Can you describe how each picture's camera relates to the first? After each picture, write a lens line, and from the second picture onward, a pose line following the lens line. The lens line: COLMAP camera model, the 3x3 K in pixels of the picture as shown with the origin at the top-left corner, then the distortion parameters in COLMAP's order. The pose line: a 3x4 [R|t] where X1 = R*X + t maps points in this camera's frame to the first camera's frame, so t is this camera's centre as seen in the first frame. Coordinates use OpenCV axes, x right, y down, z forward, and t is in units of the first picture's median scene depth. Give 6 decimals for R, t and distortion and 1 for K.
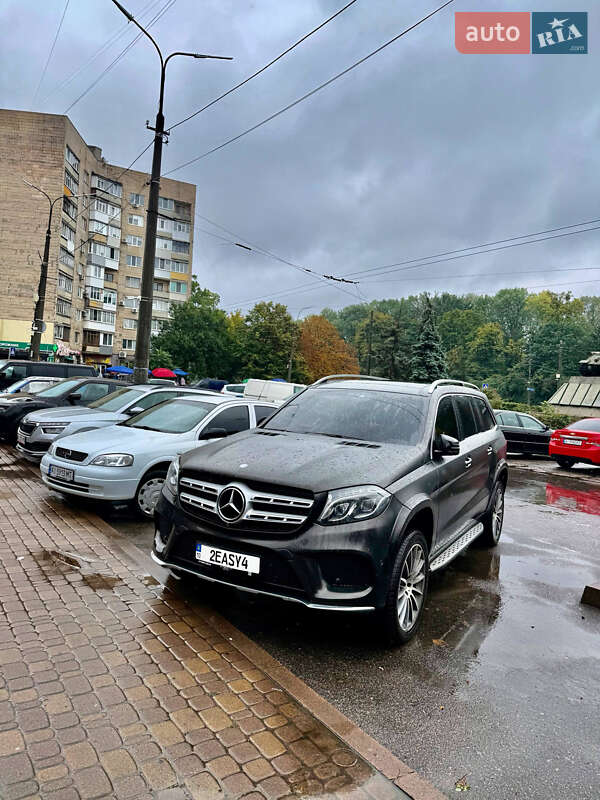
lens RADIAL K [[558.7, 0, 300.0], [0, 558.7, 400.0], [0, 0, 1]] dist [0.093414, -0.156997]
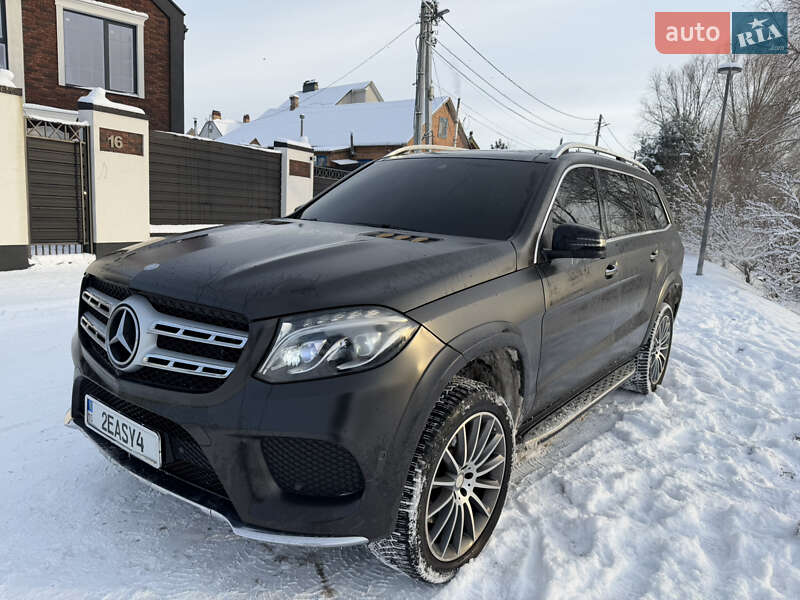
lens RADIAL K [[558.7, 0, 404.5], [0, 558.7, 297.8], [0, 0, 1]] dist [0.093414, -0.156997]
pose [[0.991704, 0.029306, -0.125159, 0.218964], [-0.010769, 0.989183, 0.146291, 0.067648], [0.128092, -0.143729, 0.981292, 0.508227]]
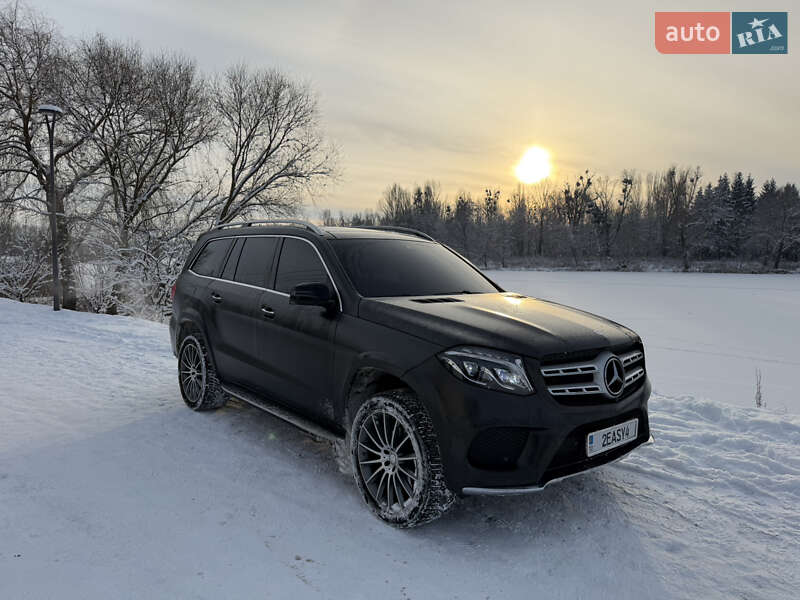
lens RADIAL K [[557.7, 0, 402.0], [0, 557.7, 303.1], [0, 0, 1]] dist [0.101326, -0.164972]
pose [[0.340782, -0.117155, 0.932814, -1.063239], [0.011735, 0.992658, 0.120384, -0.038022], [-0.940069, -0.030078, 0.339655, 1.029997]]
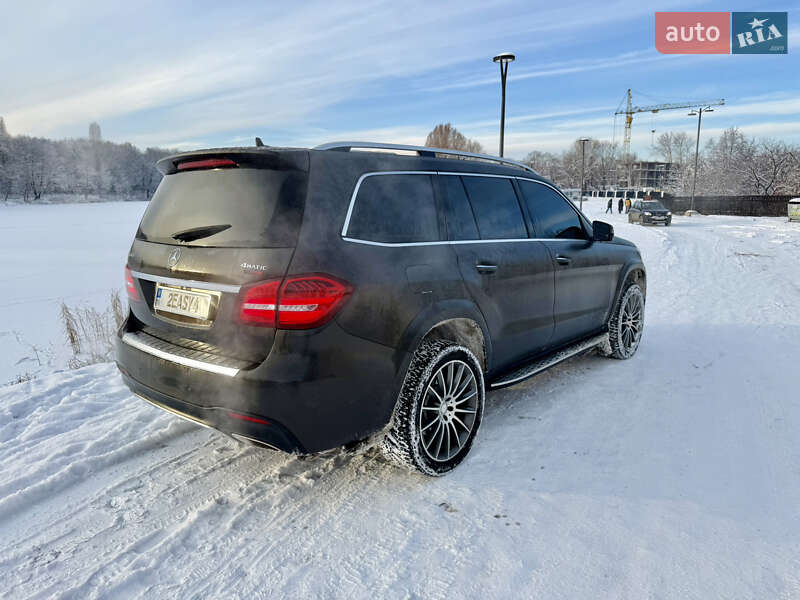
lens RADIAL K [[558.7, 0, 404.5], [0, 558.7, 297.8], [0, 0, 1]] dist [0.093414, -0.156997]
pose [[-0.984751, -0.068202, 0.160042, 0.116275], [-0.037621, 0.981668, 0.186848, -0.006307], [-0.169852, 0.177978, -0.969265, 2.958403]]
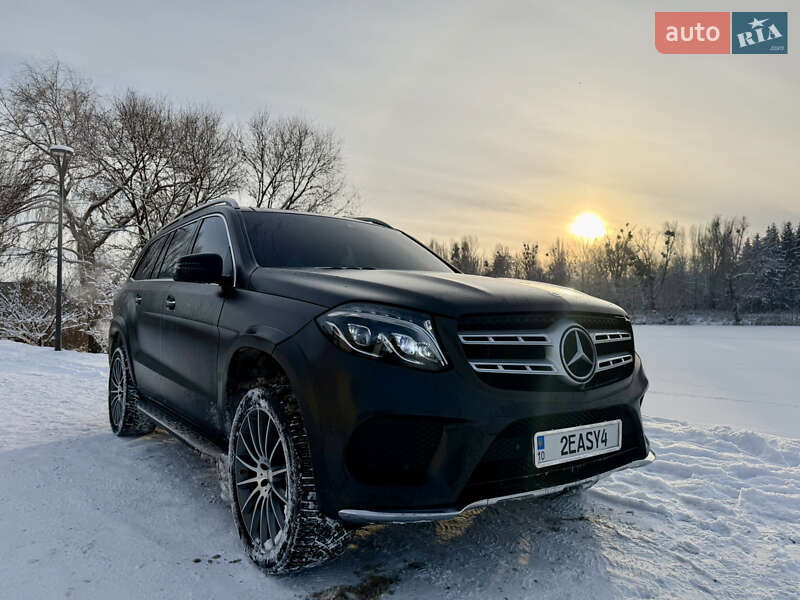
lens RADIAL K [[560.6, 0, 403.3], [0, 560.6, 308.5], [0, 0, 1]] dist [0.065642, -0.089165]
pose [[0.403844, -0.034943, 0.914160, -0.770989], [0.023121, 0.999341, 0.027985, 0.117532], [-0.914536, 0.009835, 0.404386, 0.938726]]
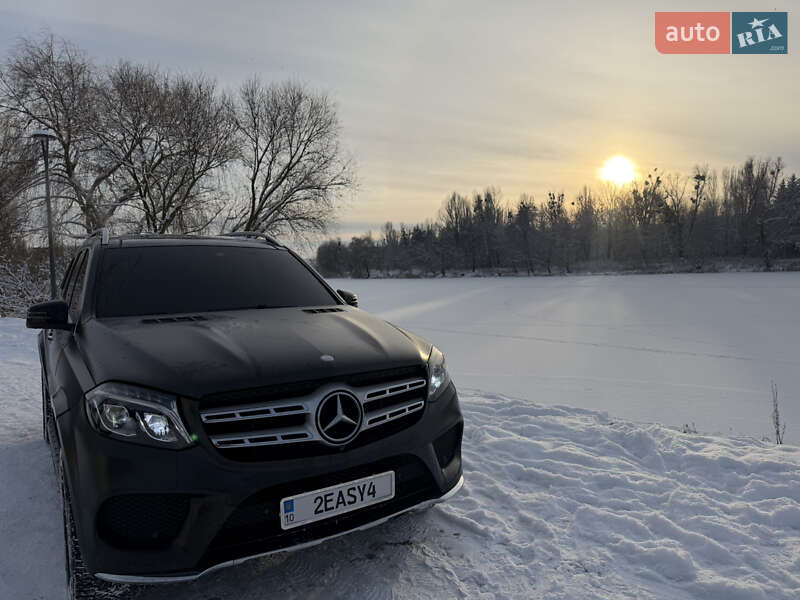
lens RADIAL K [[560.6, 0, 403.3], [0, 560.6, 308.5], [0, 0, 1]] dist [0.065642, -0.089165]
pose [[0.443406, -0.119811, 0.888277, -0.667257], [0.052300, 0.992796, 0.107802, -0.006307], [-0.894794, -0.001343, 0.446477, 0.648576]]
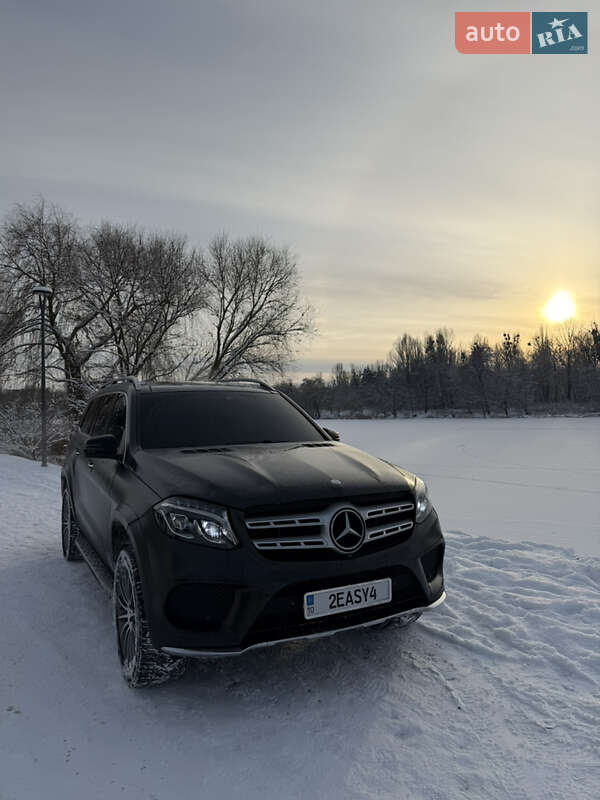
lens RADIAL K [[557.7, 0, 297.1], [0, 557.7, 402.9], [0, 0, 1]] dist [0.101326, -0.164972]
pose [[0.531440, -0.045474, 0.845875, -0.852764], [0.053422, 0.998370, 0.020109, -0.017331], [-0.845410, 0.034501, 0.533002, 0.631127]]
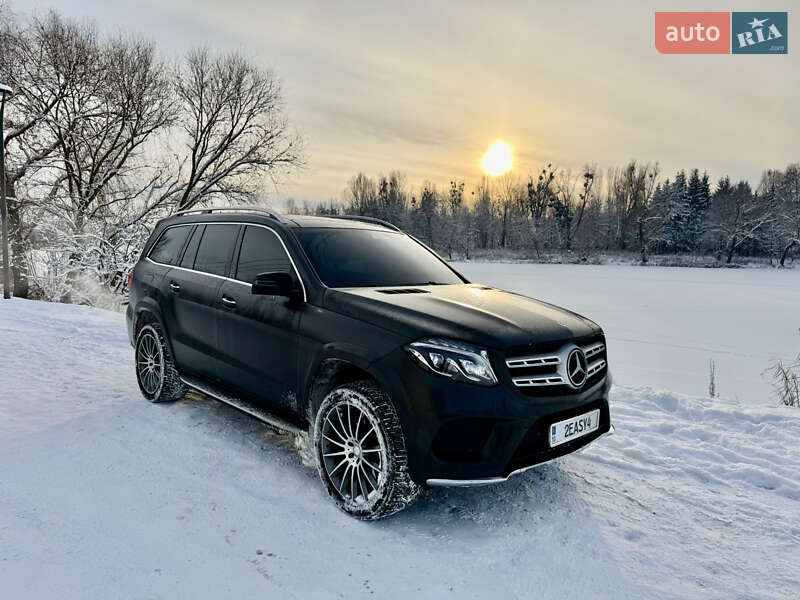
lens RADIAL K [[555.7, 0, 397.2], [0, 555.7, 304.1], [0, 0, 1]] dist [0.136215, -0.253758]
pose [[0.290012, -0.131989, 0.947878, -1.051977], [-0.002587, 0.990332, 0.138693, -0.036282], [-0.957020, -0.042674, 0.286867, 1.035781]]
